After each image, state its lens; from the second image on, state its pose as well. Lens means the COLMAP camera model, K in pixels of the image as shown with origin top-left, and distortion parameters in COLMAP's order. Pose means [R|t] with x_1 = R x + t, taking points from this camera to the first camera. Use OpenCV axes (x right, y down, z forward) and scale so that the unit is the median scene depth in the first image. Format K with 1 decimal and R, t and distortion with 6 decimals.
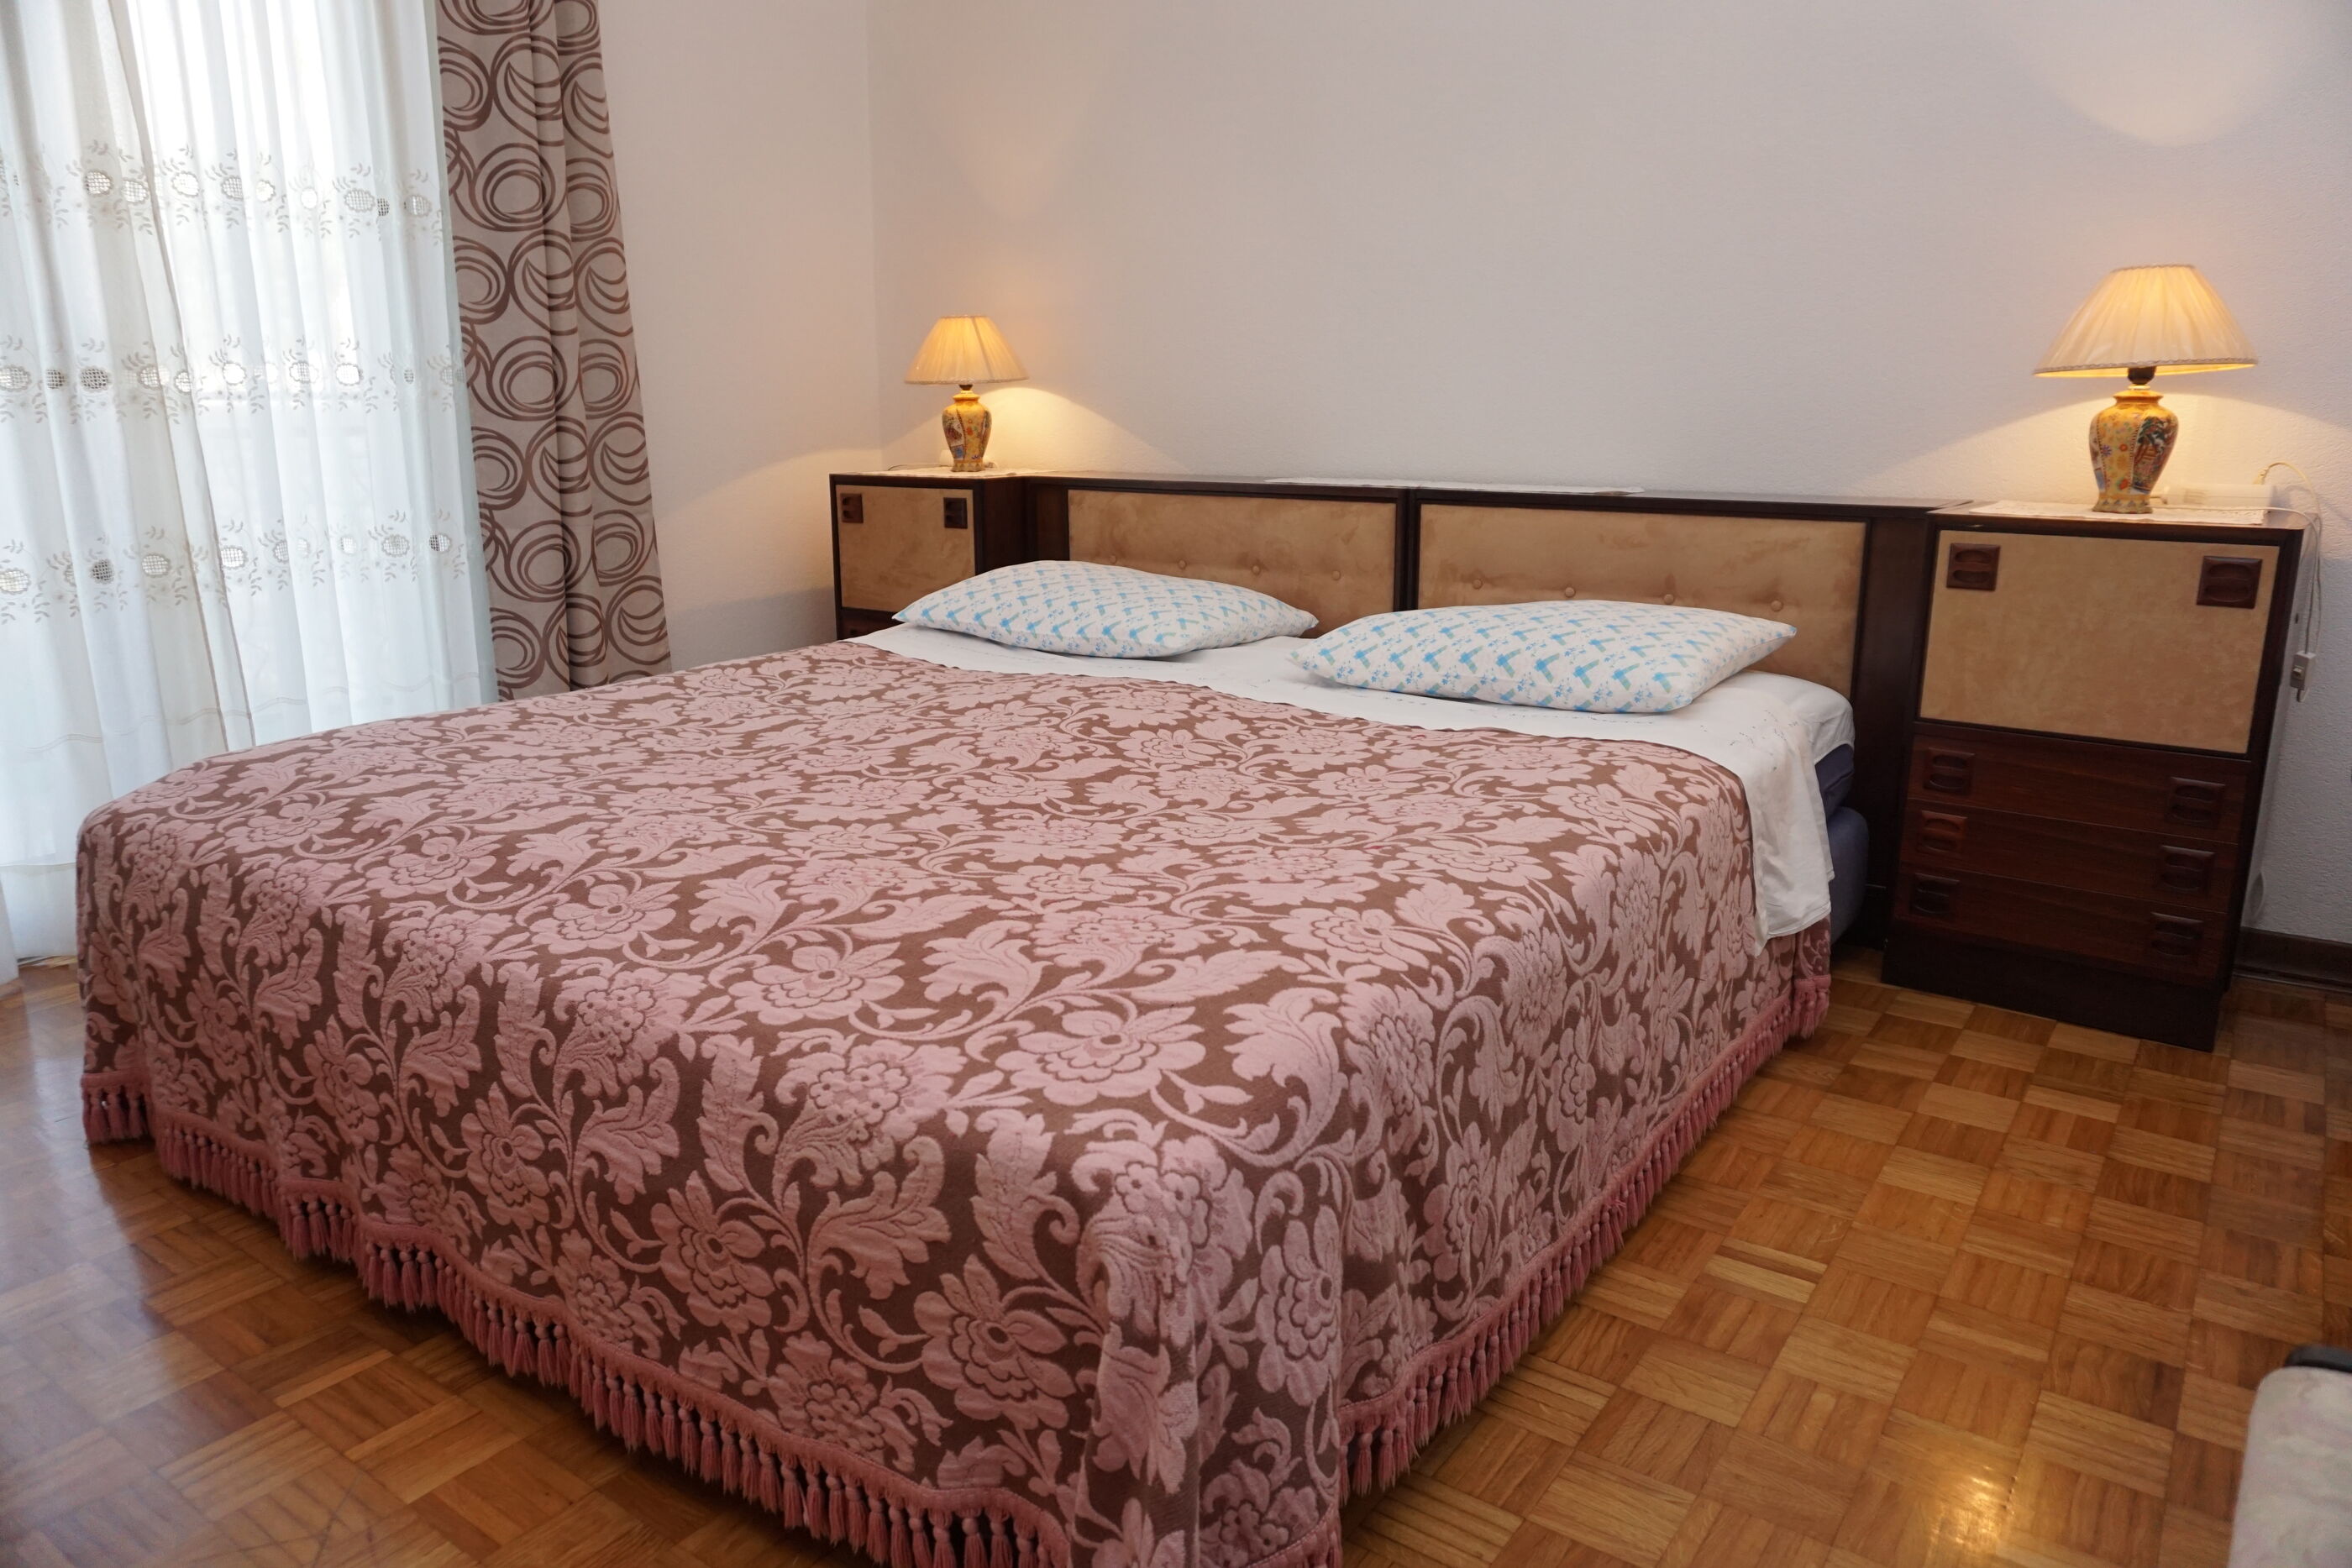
lens RADIAL K [[1560.9, 0, 1179.5], [0, 1560.9, 784.9], [0, 0, 1]] dist [-0.040724, 0.034854]
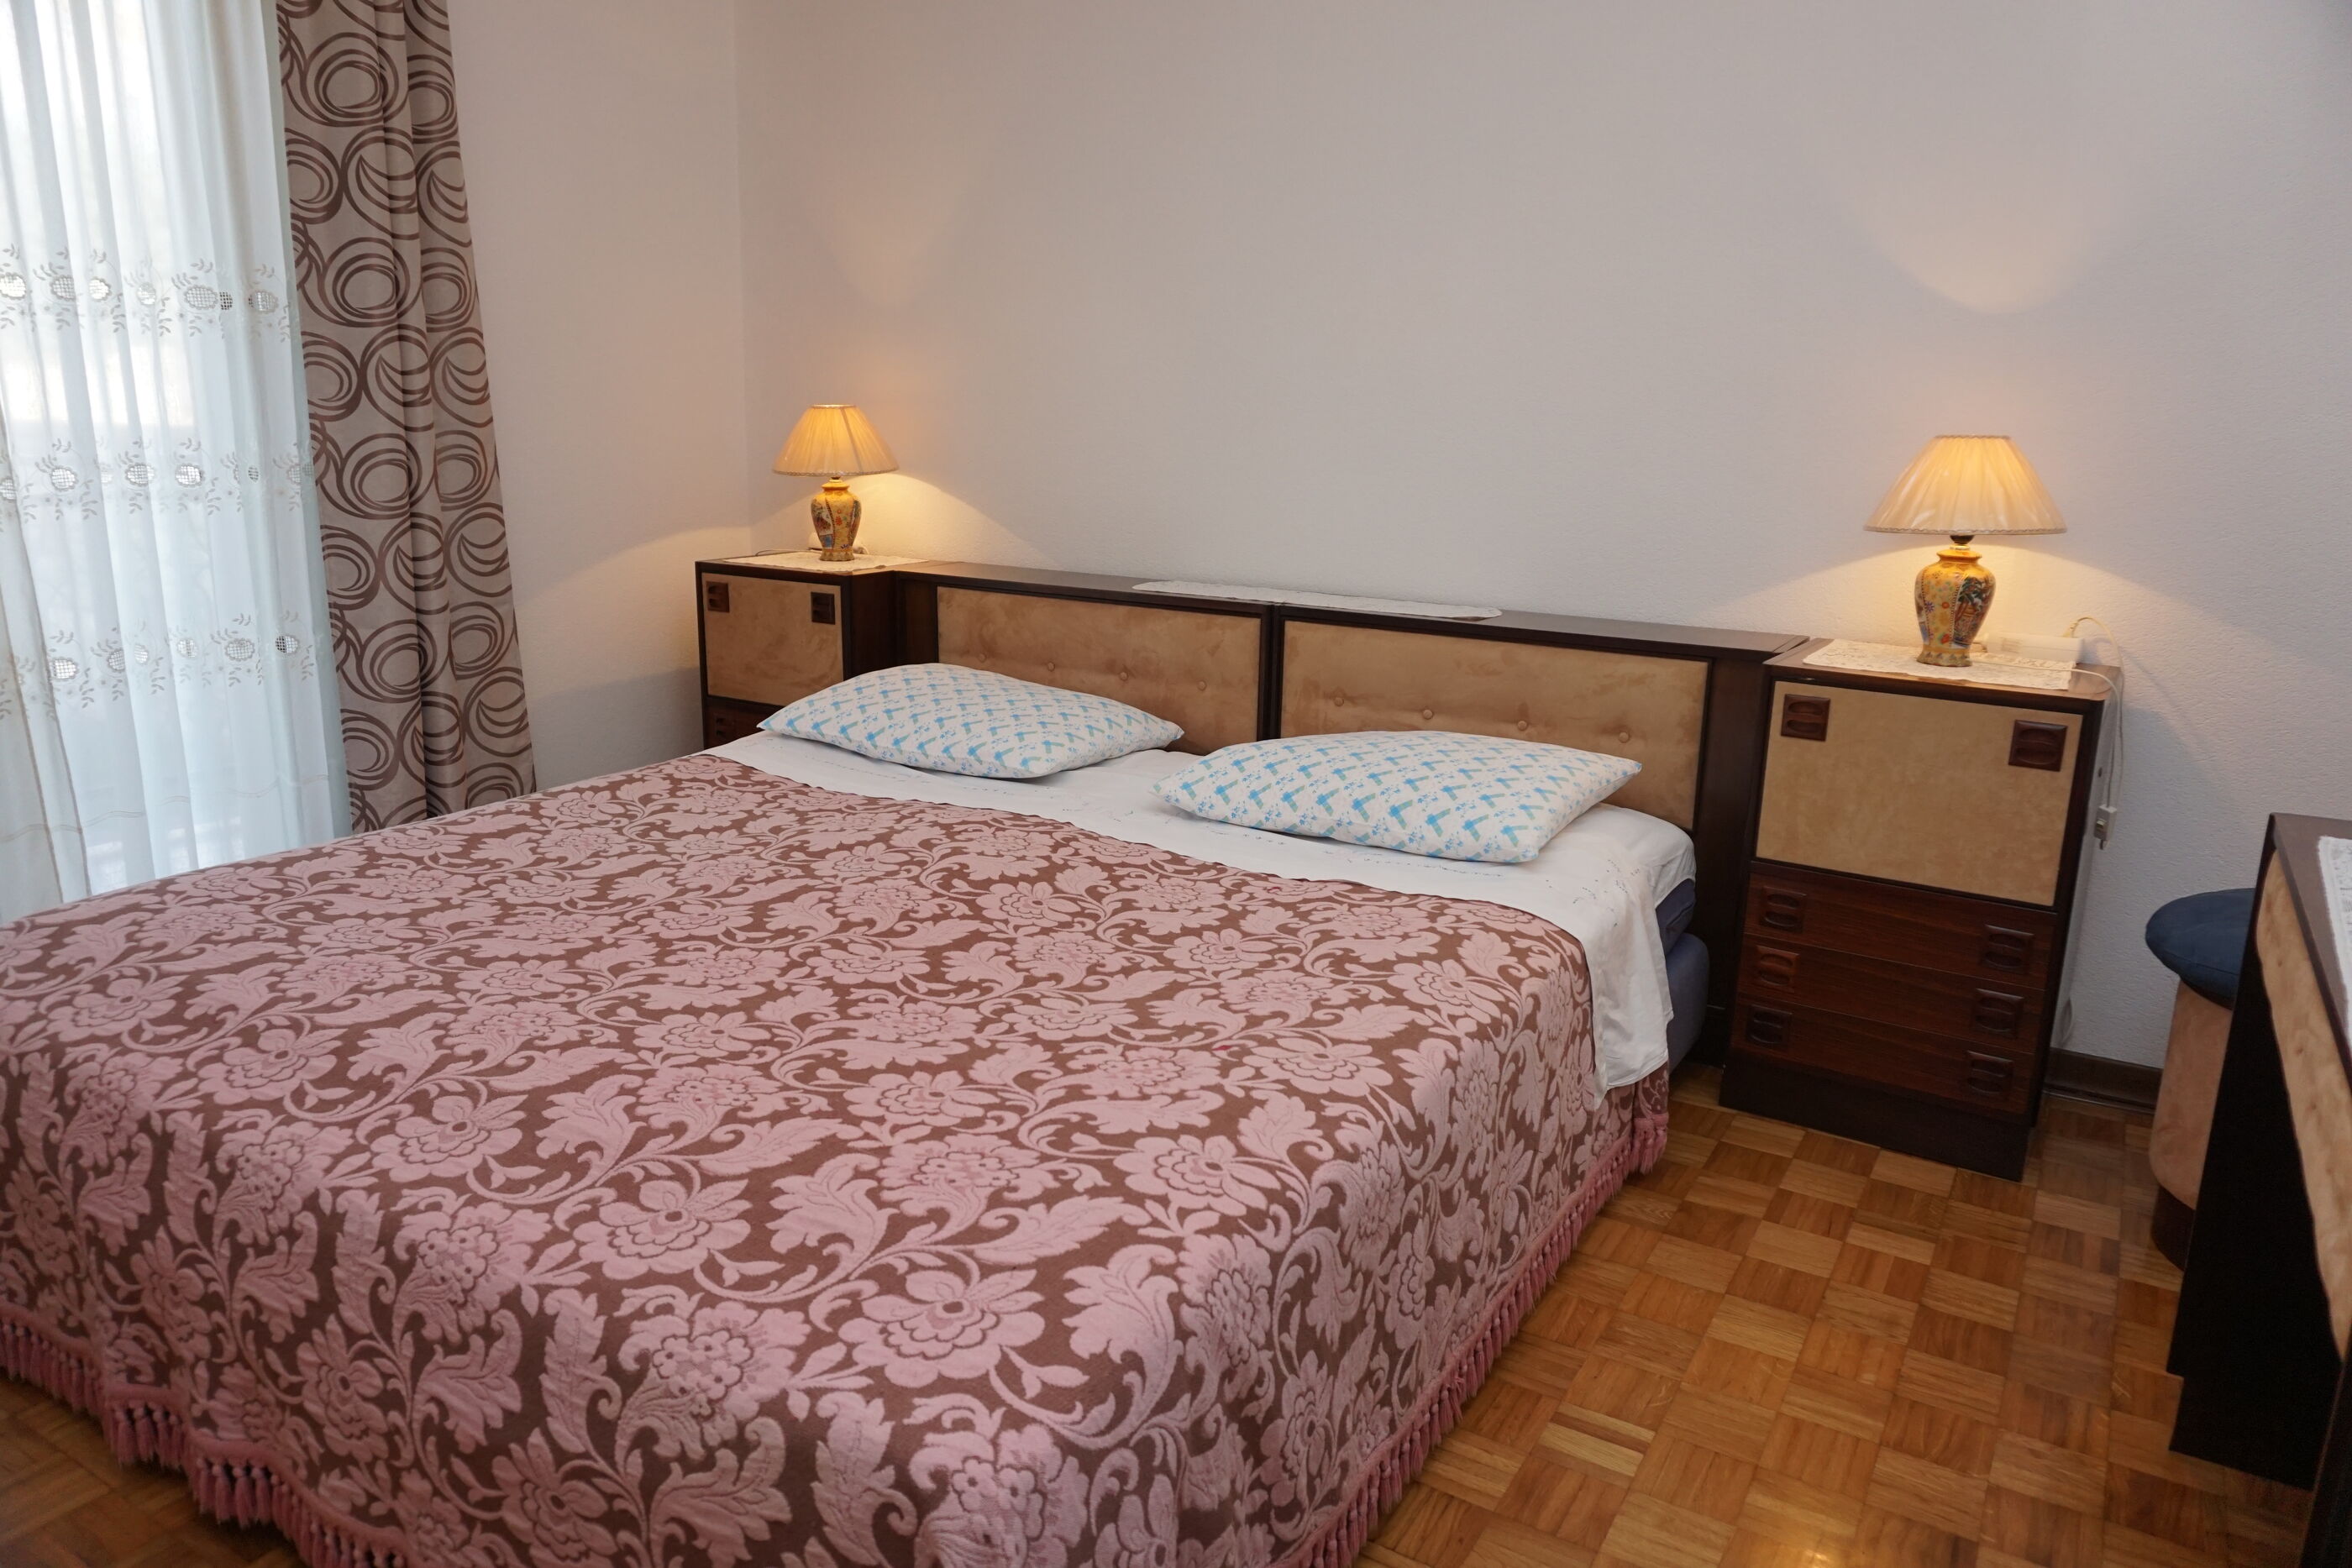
lens RADIAL K [[1560.9, 0, 1173.4], [0, 1560.9, 787.4], [0, 0, 1]] dist [-0.040724, 0.034854]
pose [[0.997436, 0.005168, 0.071372, 0.016051], [-0.005204, 0.999986, 0.000311, -0.111684], [-0.071369, -0.000682, 0.997450, -0.015746]]
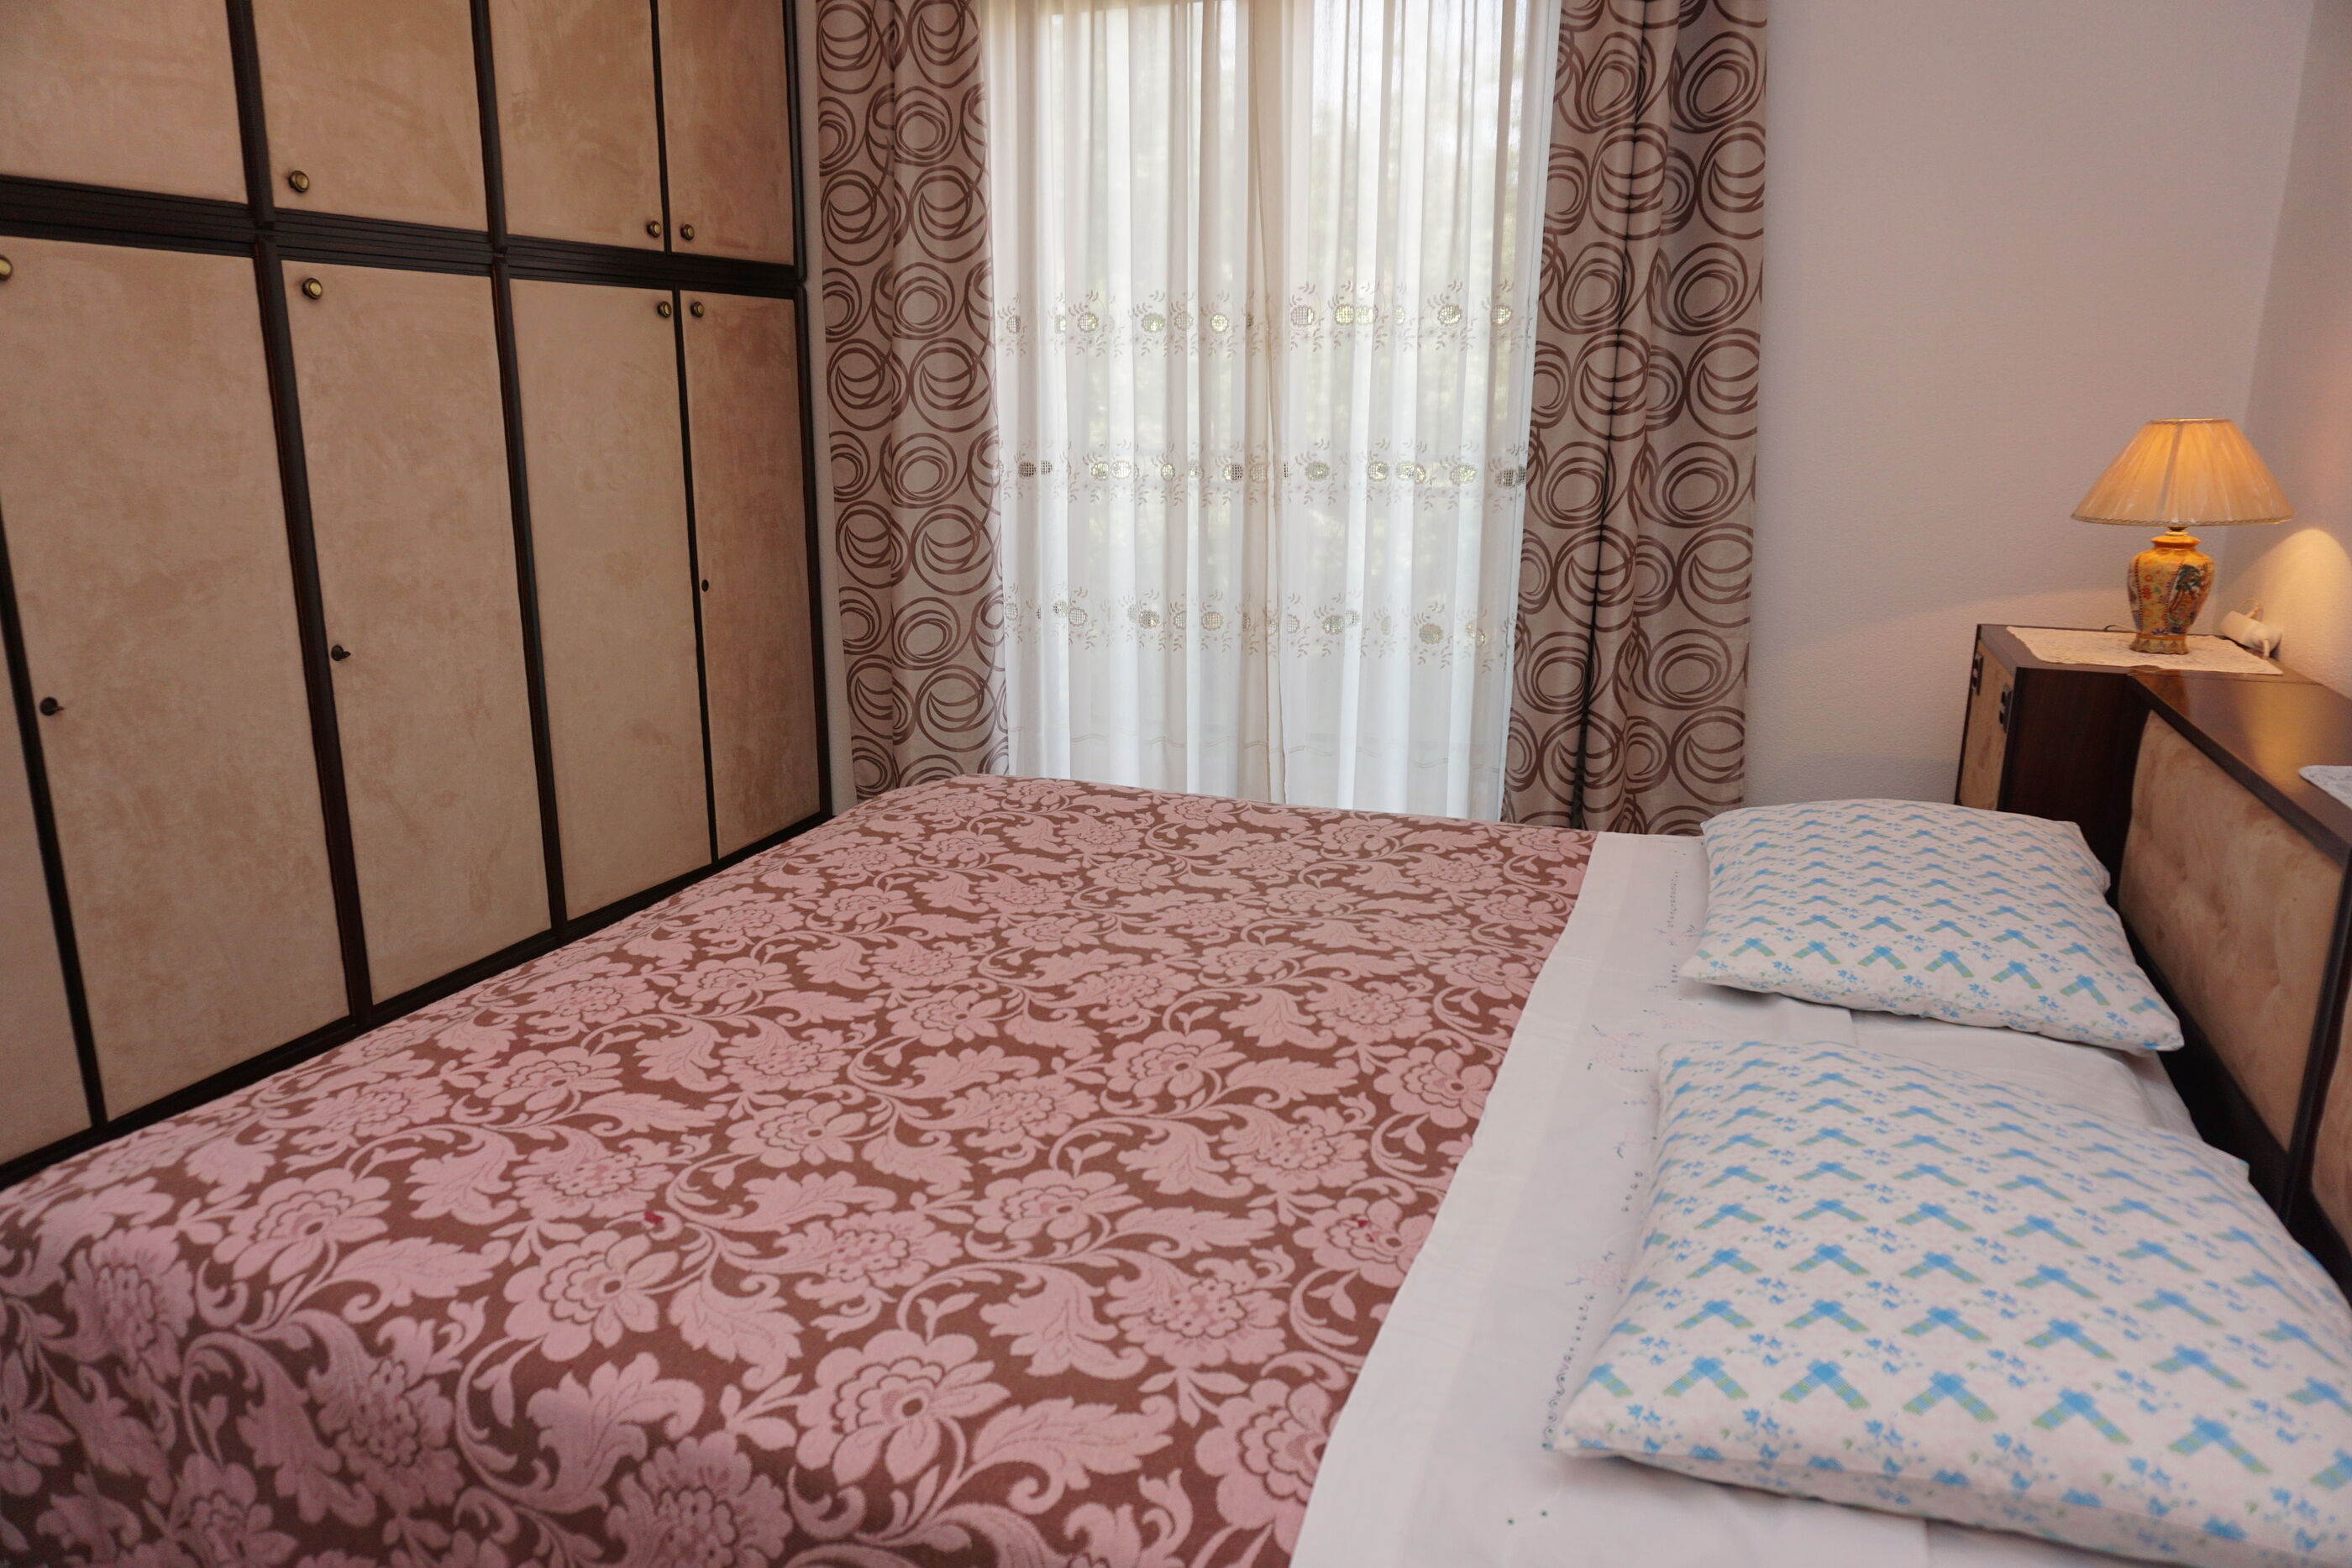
lens RADIAL K [[1560.9, 0, 1167.5], [0, 1560.9, 789.7], [0, 0, 1]] dist [-0.040724, 0.034854]
pose [[0.237011, 0.245816, -0.939894, 0.766404], [-0.235451, 0.953151, 0.189910, -0.333871], [0.942544, 0.176288, 0.283785, 0.840099]]
